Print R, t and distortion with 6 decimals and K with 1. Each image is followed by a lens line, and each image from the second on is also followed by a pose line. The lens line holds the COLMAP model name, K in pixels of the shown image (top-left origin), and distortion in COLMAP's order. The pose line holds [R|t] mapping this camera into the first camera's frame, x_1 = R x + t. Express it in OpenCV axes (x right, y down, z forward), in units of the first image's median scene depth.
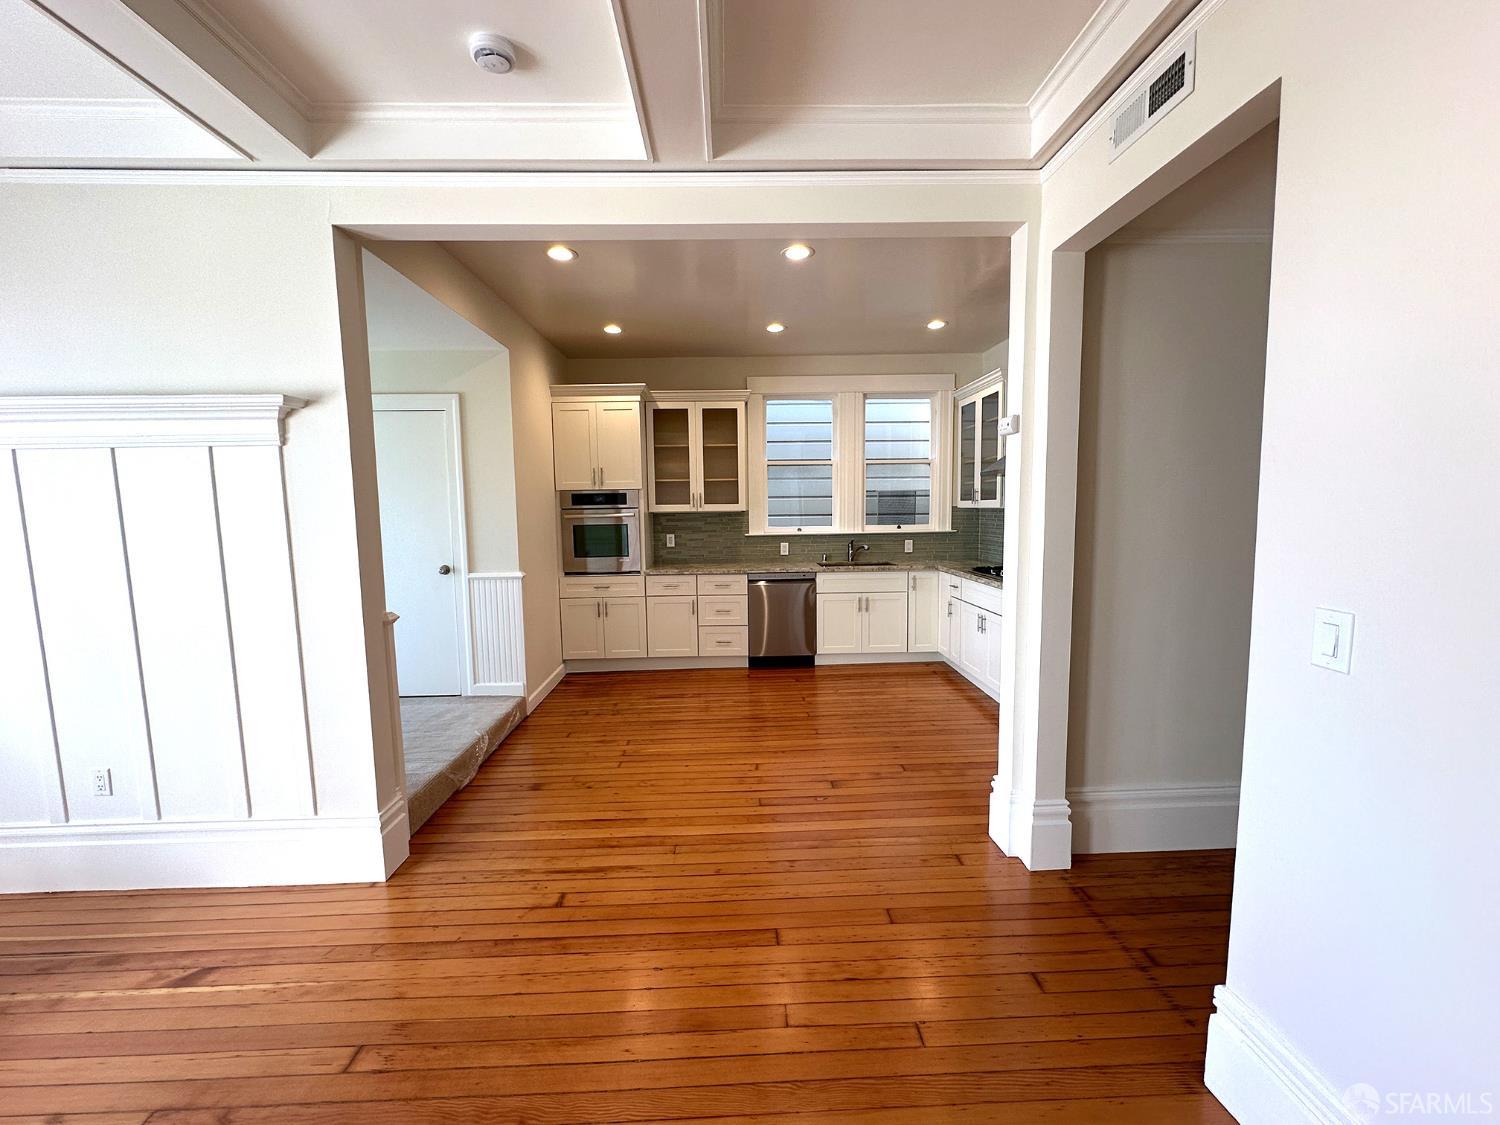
lens RADIAL K [[589.8, 0, 747.6], [0, 589.8, 565.2], [0, 0, 1]] dist [-0.007031, -0.000444]
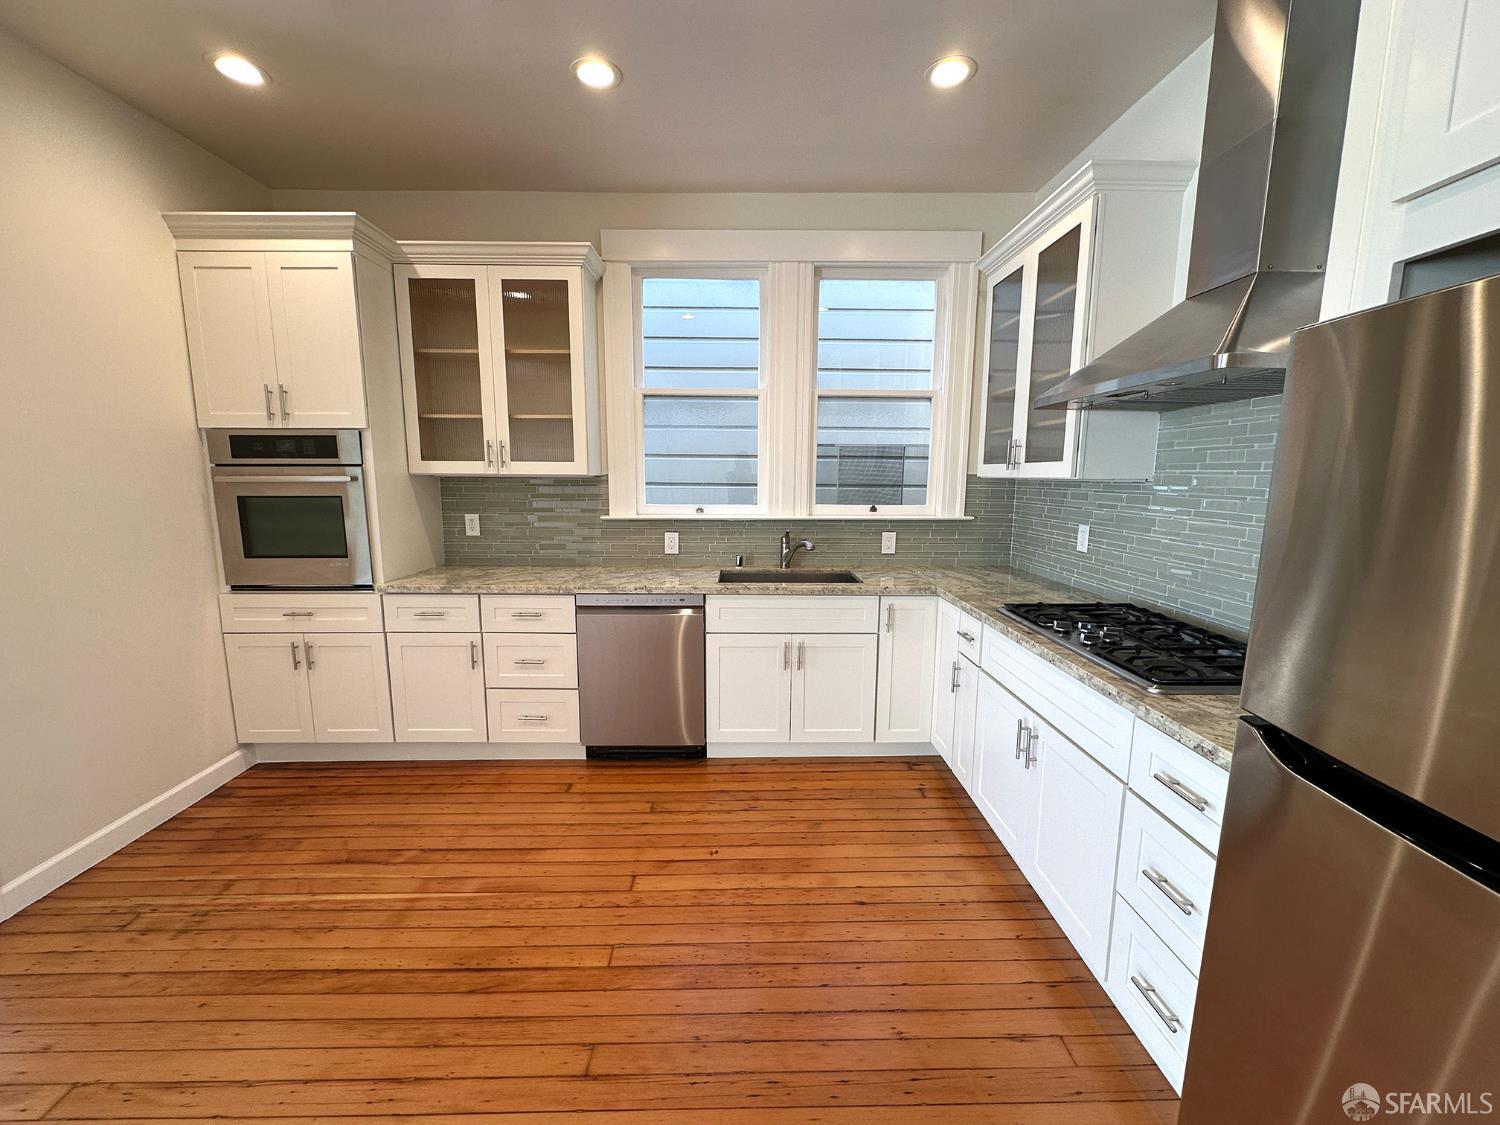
lens RADIAL K [[589.8, 0, 746.9], [0, 589.8, 566.1], [0, 0, 1]] dist [-0.007031, -0.000444]
pose [[0.999692, 0.021466, -0.012422, 0.158929], [-0.020708, 0.998087, 0.058247, -0.044670], [0.013649, -0.057971, 0.998225, 0.470860]]
